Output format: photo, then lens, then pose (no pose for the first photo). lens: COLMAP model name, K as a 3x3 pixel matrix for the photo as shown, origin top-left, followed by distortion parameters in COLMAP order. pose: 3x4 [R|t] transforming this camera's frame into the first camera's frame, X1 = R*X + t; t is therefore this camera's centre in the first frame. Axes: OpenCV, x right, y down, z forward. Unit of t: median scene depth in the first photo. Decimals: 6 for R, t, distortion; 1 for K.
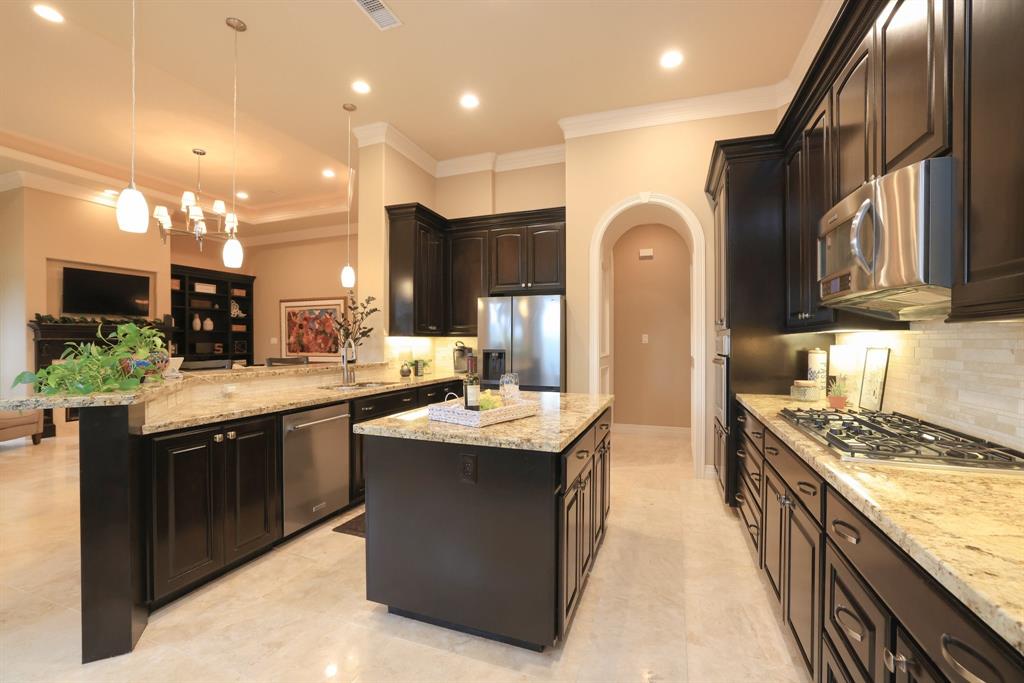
lens RADIAL K [[448.7, 0, 508.5], [0, 448.7, 342.6], [0, 0, 1]] dist [-0.032434, 0.015716]
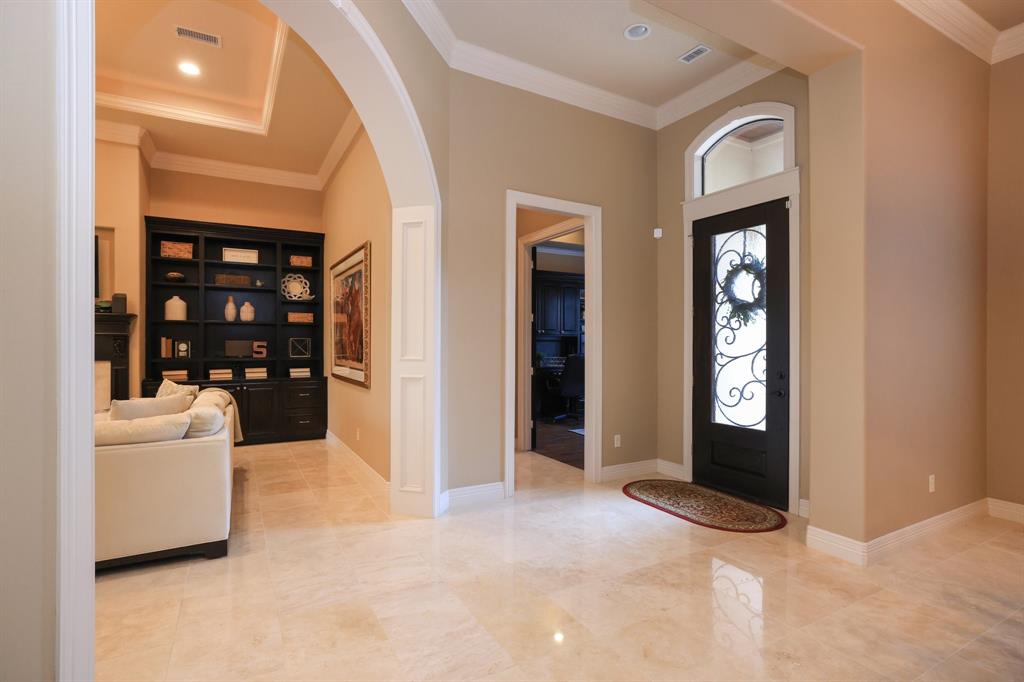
lens RADIAL K [[500.5, 0, 507.5], [0, 500.5, 341.6], [0, 0, 1]] dist [-0.013552, 0.000510]
pose [[0.758526, 0.005789, -0.651617, 0.083226], [-0.007550, 0.999971, 0.000095, -0.000663], [0.651599, 0.004847, 0.758548, 0.697254]]
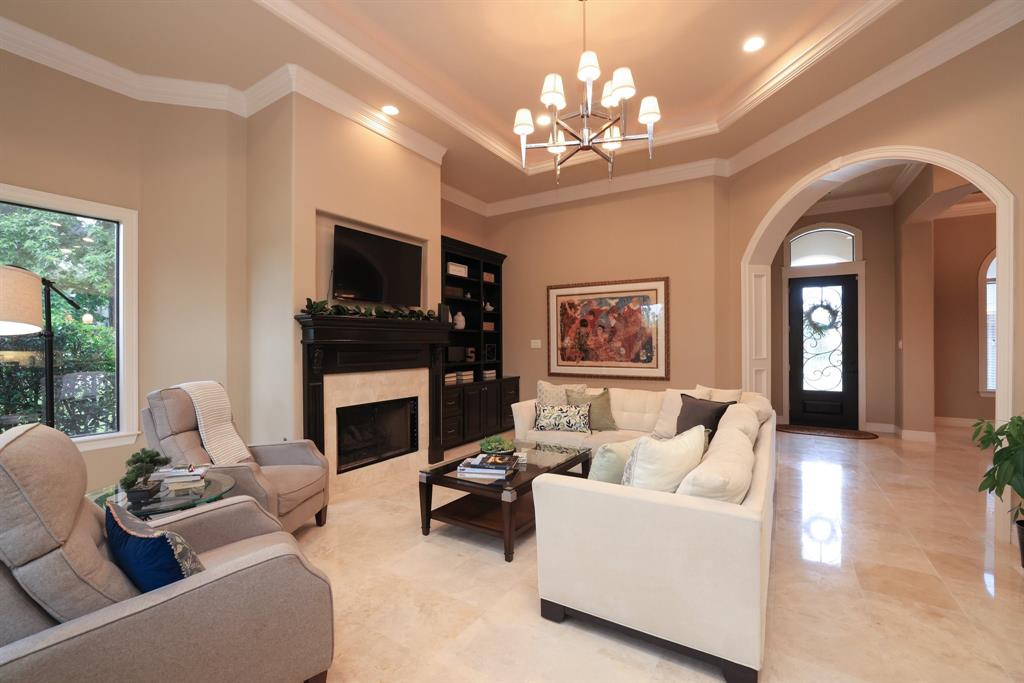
lens RADIAL K [[448.7, 0, 508.5], [0, 448.7, 342.6], [0, 0, 1]] dist [-0.032434, 0.015716]
pose [[0.981030, 0.000535, -0.193854, -0.459787], [-0.001844, 0.999977, -0.006575, -0.001431], [0.193846, 0.006808, 0.981008, 0.306242]]
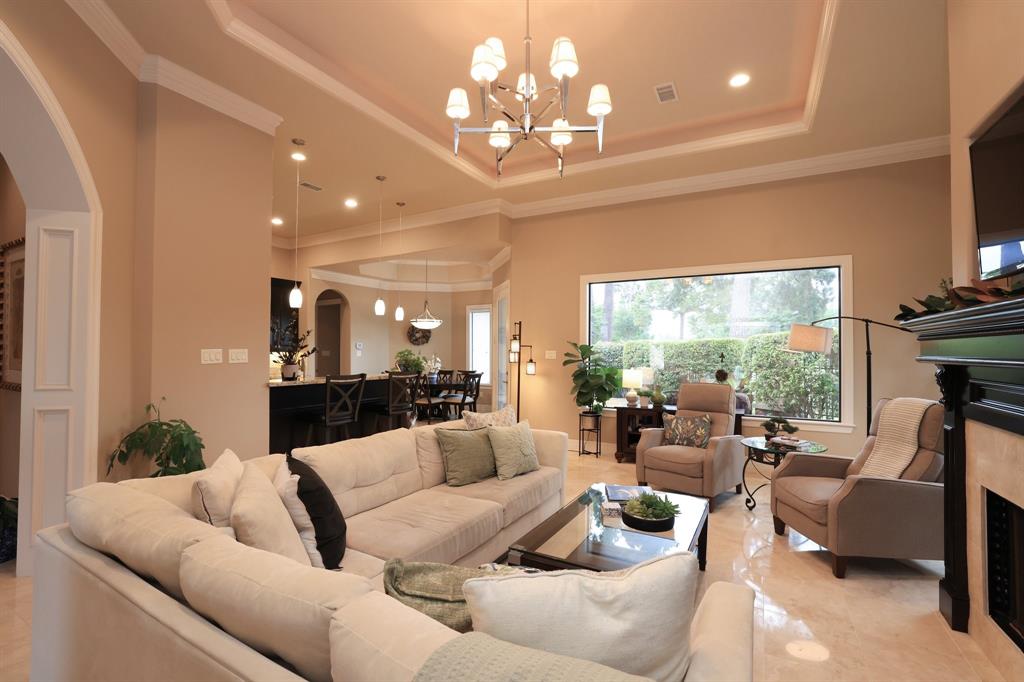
lens RADIAL K [[458.3, 0, 512.0], [0, 458.3, 341.0], [0, 0, 1]] dist [-0.003405, -0.000074]
pose [[-0.989492, 0.003464, 0.144545, -0.503365], [0.000720, 0.999819, -0.019032, -0.011001], [-0.144585, -0.018728, -0.989315, 0.988664]]
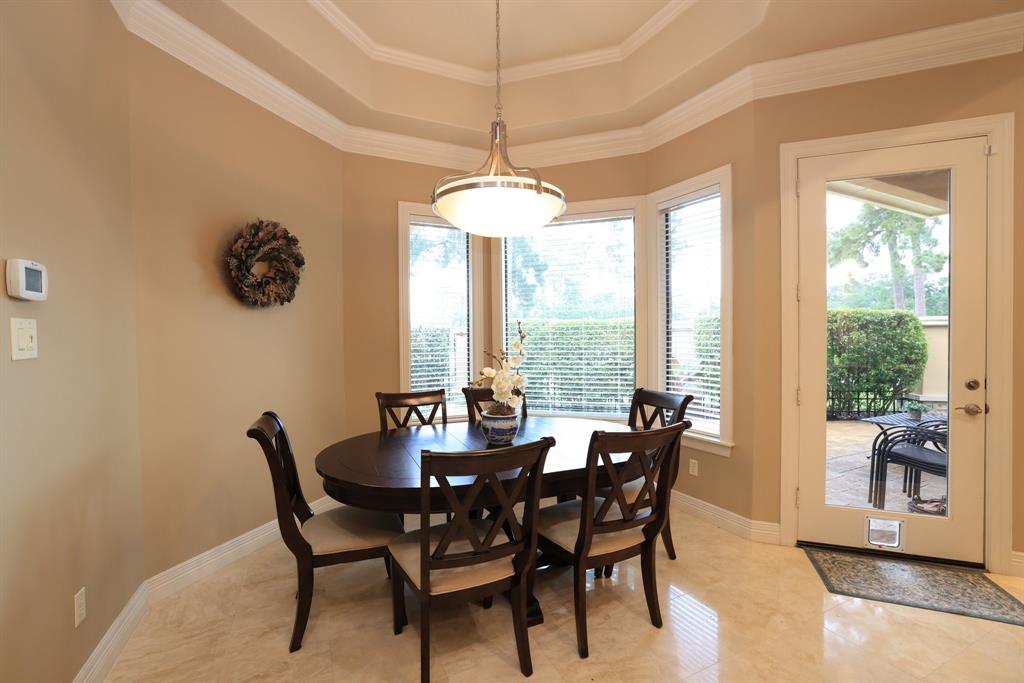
lens RADIAL K [[448.7, 0, 508.5], [0, 448.7, 342.6], [0, 0, 1]] dist [-0.032434, 0.015716]
pose [[-0.696883, 0.014449, -0.717040, 0.026463], [0.005548, 0.999876, 0.014757, -0.000937], [0.717164, 0.006305, -0.696876, 0.162874]]
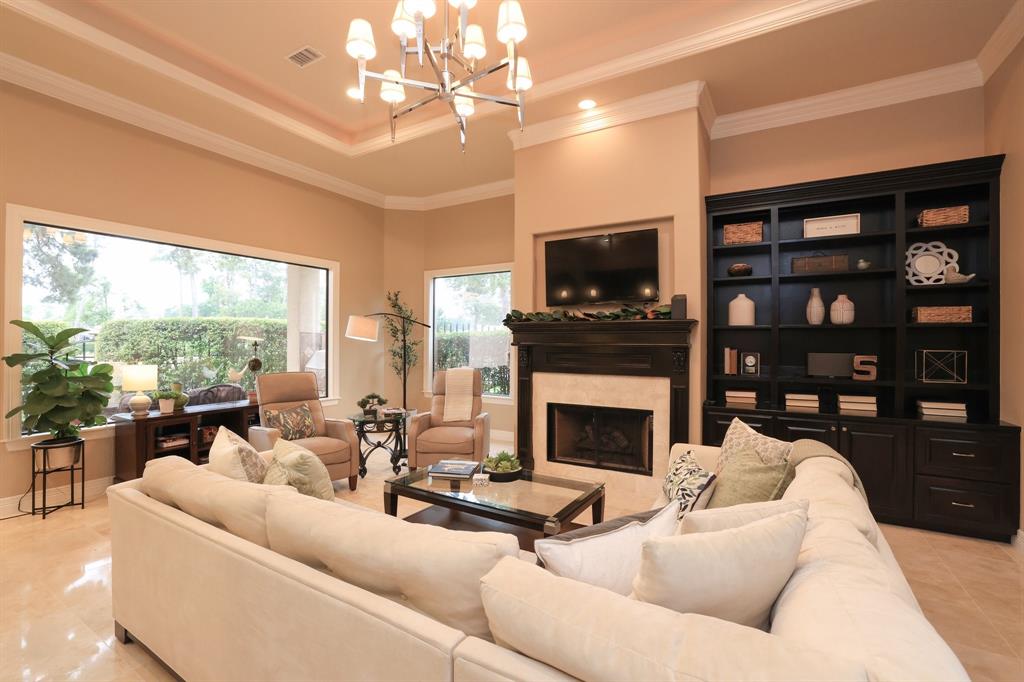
lens RADIAL K [[447.0, 0, 510.0], [0, 447.0, 339.9], [0, 0, 1]] dist [-0.045694, 0.015998]
pose [[-0.176296, 0.001616, -0.984336, -0.206582], [-0.006269, 0.999977, 0.002765, -0.011162], [0.984317, 0.006658, -0.176282, 0.760484]]
